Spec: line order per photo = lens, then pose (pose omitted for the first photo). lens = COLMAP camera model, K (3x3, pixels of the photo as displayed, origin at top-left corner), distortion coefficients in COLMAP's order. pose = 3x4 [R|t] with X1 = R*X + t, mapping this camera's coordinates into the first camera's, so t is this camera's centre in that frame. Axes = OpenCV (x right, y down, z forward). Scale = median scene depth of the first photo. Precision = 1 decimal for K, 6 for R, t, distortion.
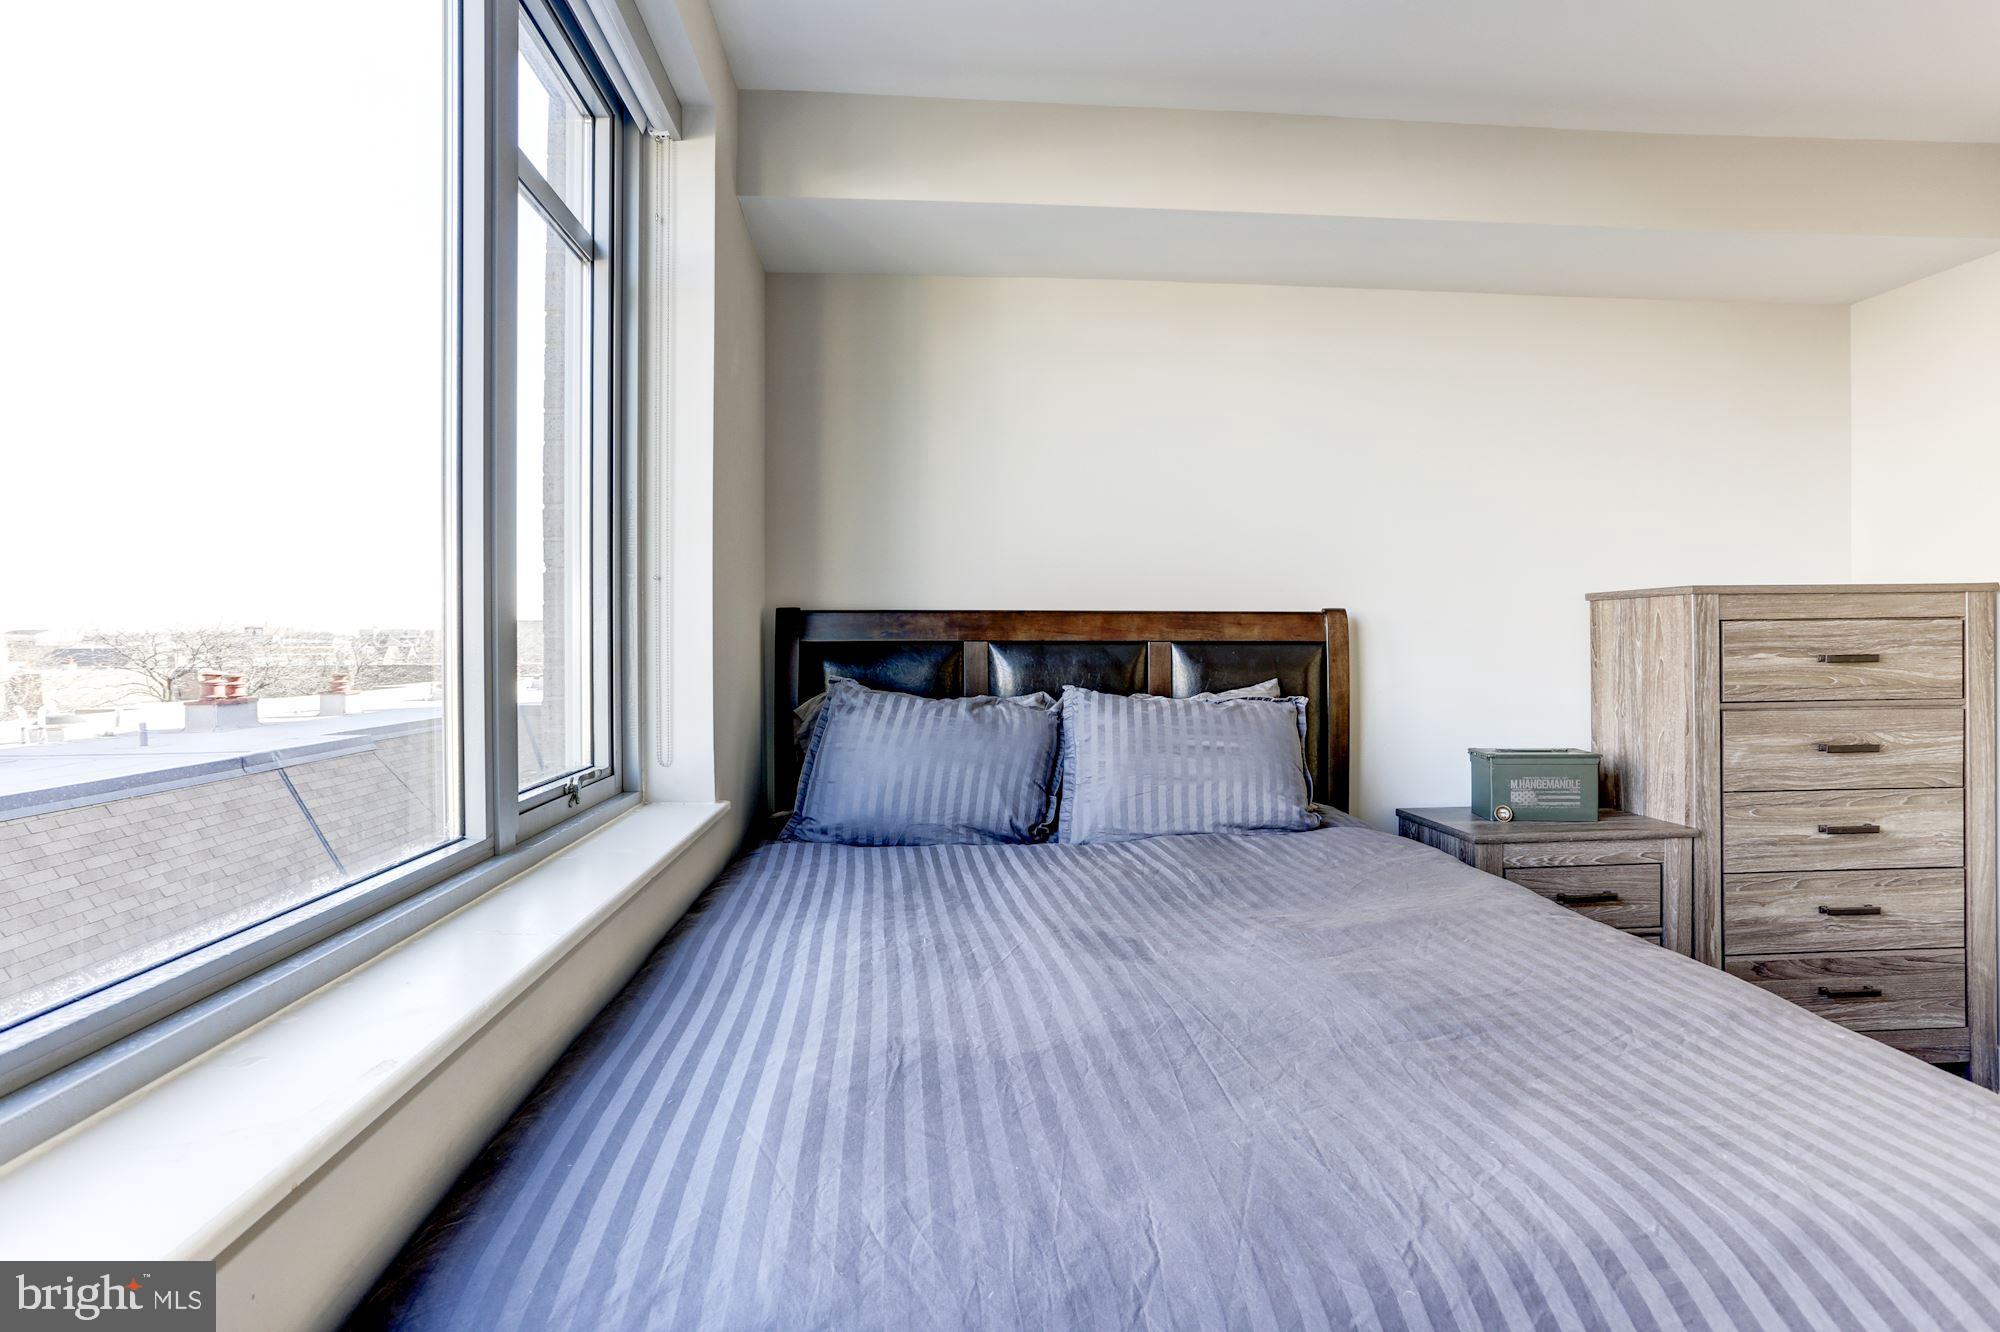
lens RADIAL K [[975.5, 0, 984.3], [0, 975.5, 649.7], [0, 0, 1]] dist [-0.044934, 0.027127]
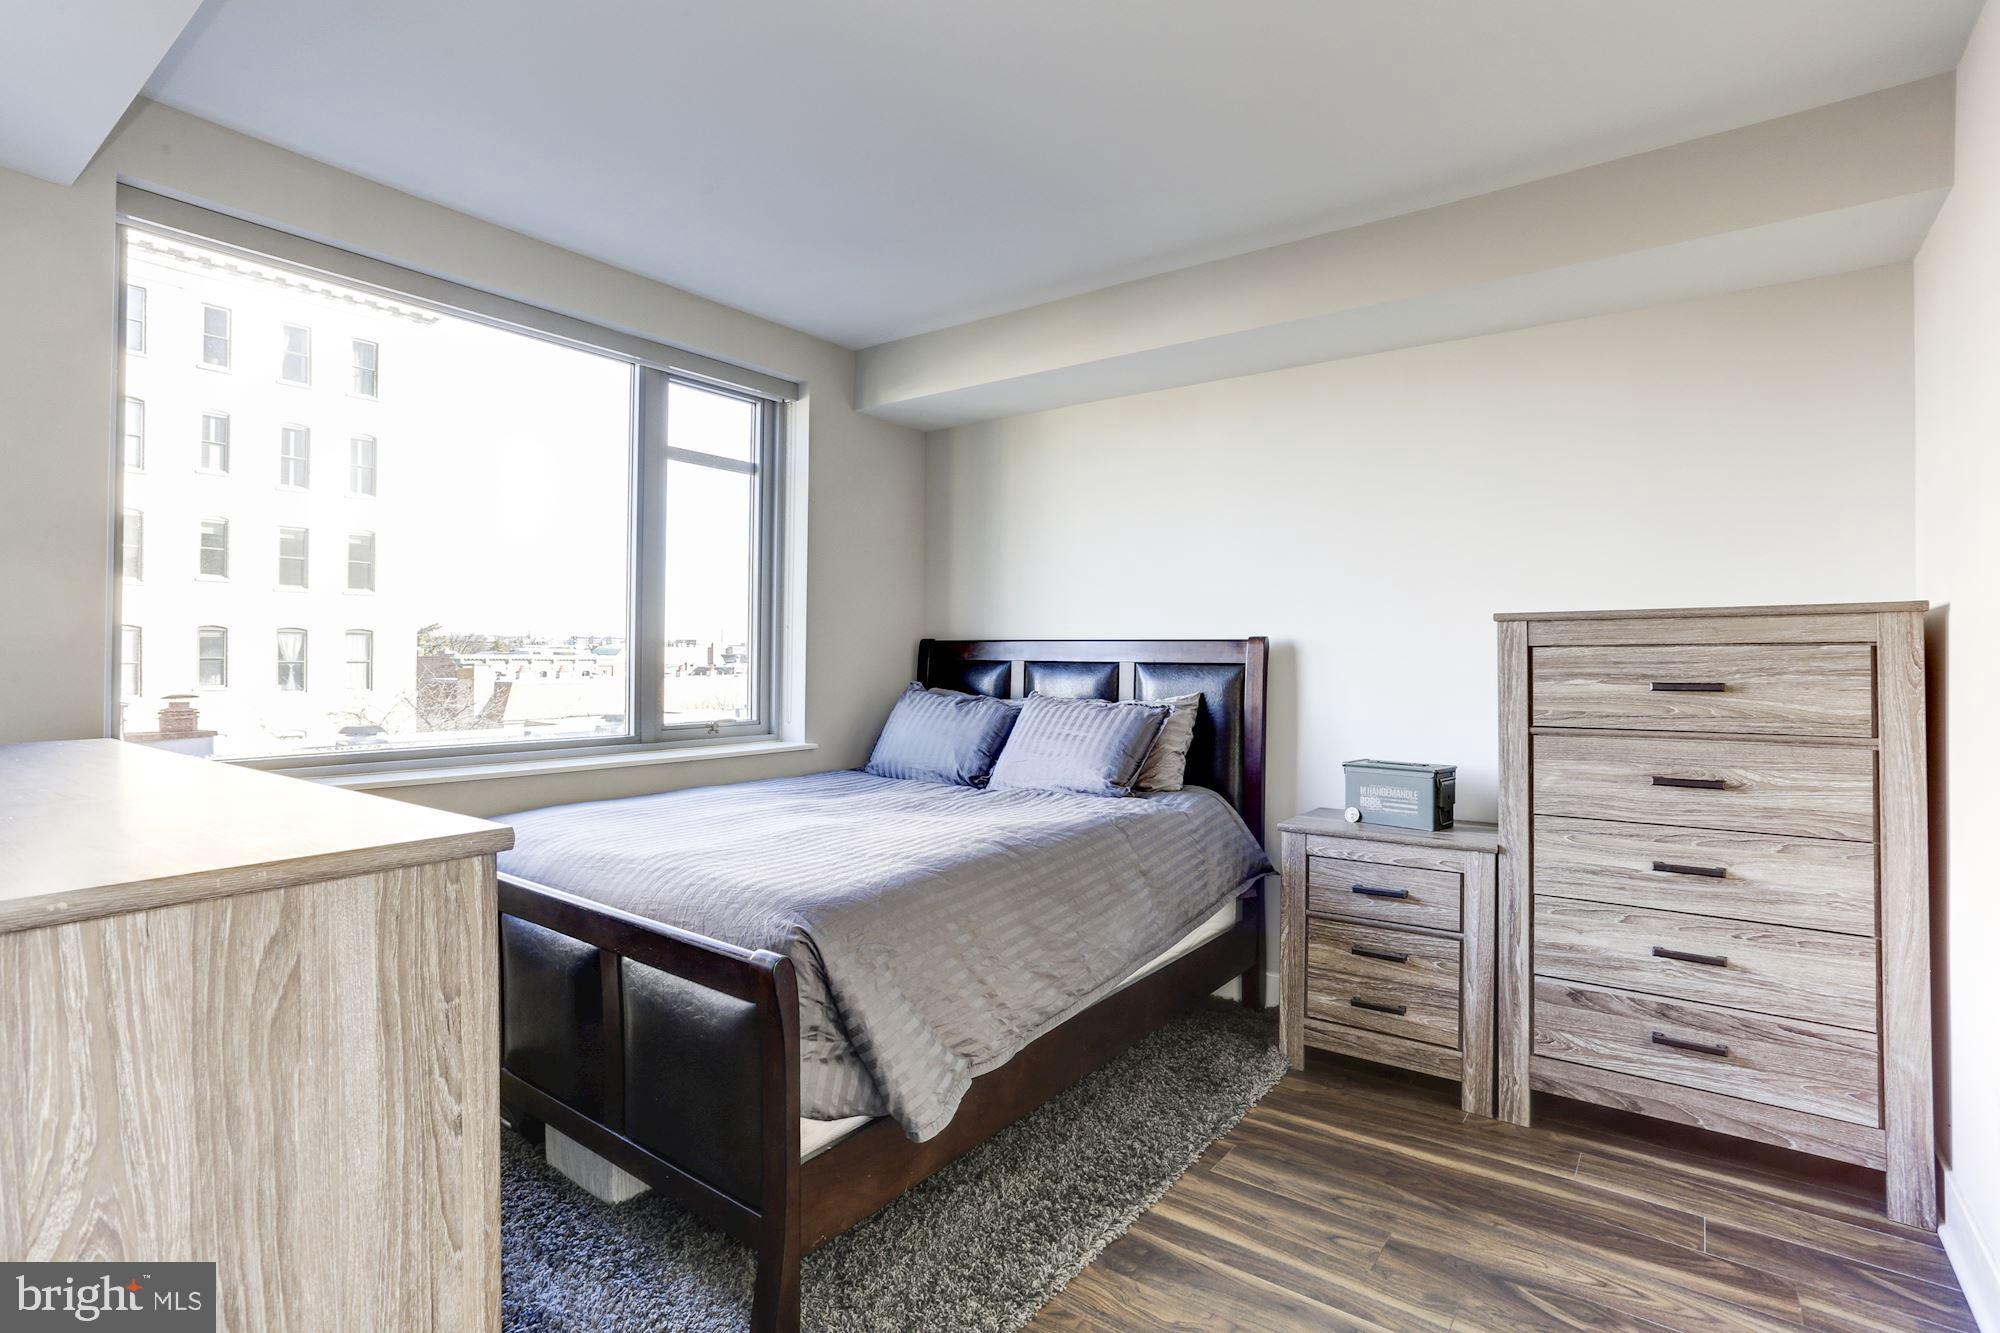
lens RADIAL K [[968.5, 0, 991.7], [0, 968.5, 650.3], [0, 0, 1]] dist [-0.049384, 0.029163]
pose [[0.748898, 0.002245, -0.662681, 1.006405], [-0.013893, 0.999828, -0.012314, -0.005848], [0.662539, 0.018429, 0.748801, -0.150474]]
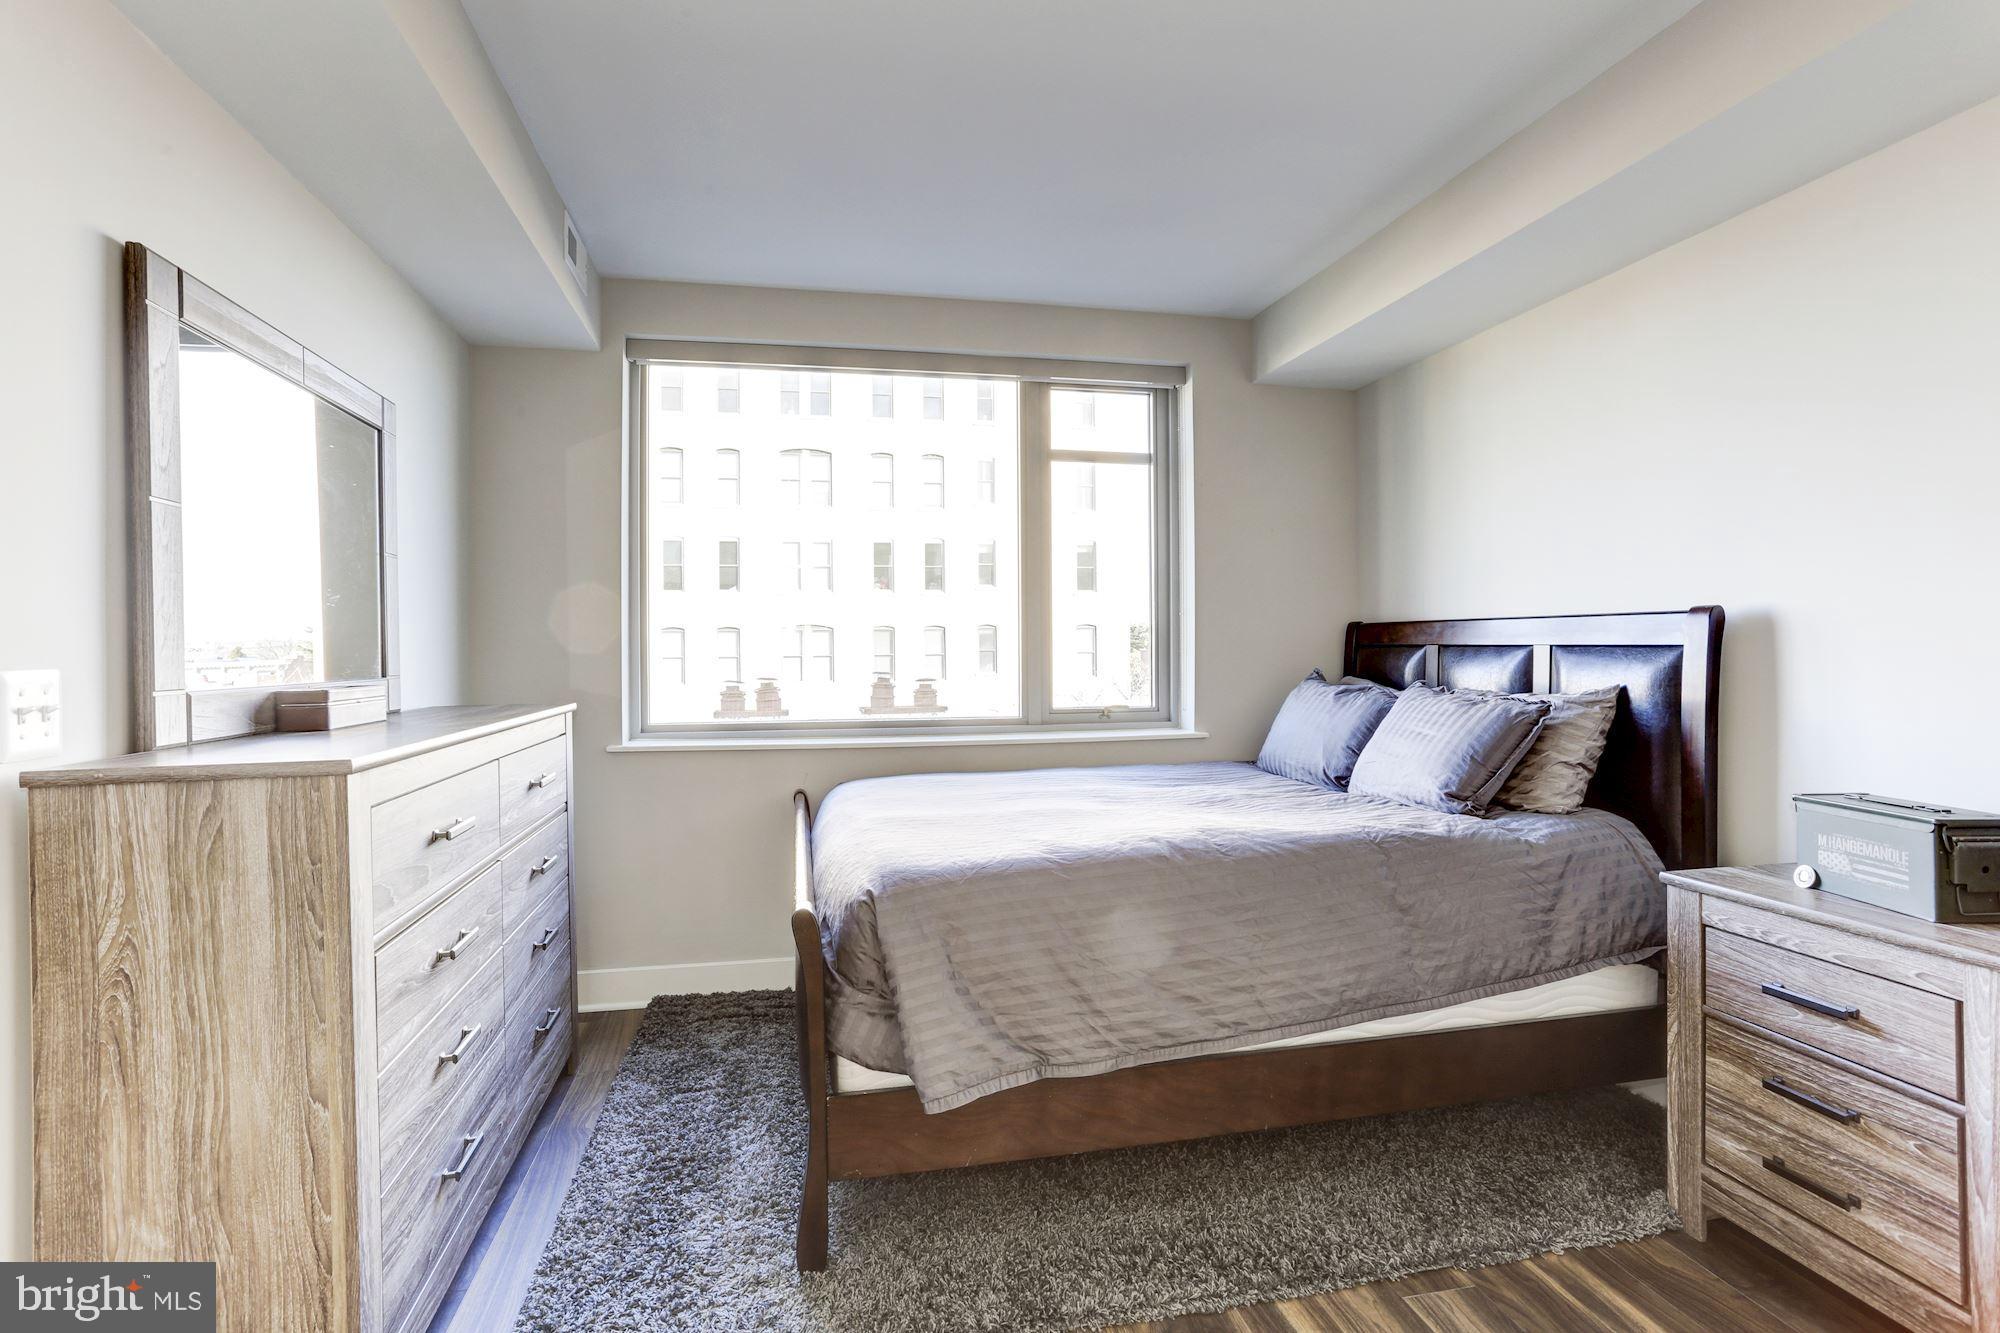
lens RADIAL K [[968.5, 0, 991.7], [0, 968.5, 650.3], [0, 0, 1]] dist [-0.049384, 0.029163]
pose [[0.121736, 0.004924, -0.992550, 1.224314], [-0.000063, 0.999988, 0.004953, -0.007406], [0.992562, -0.000541, 0.121735, 0.301246]]
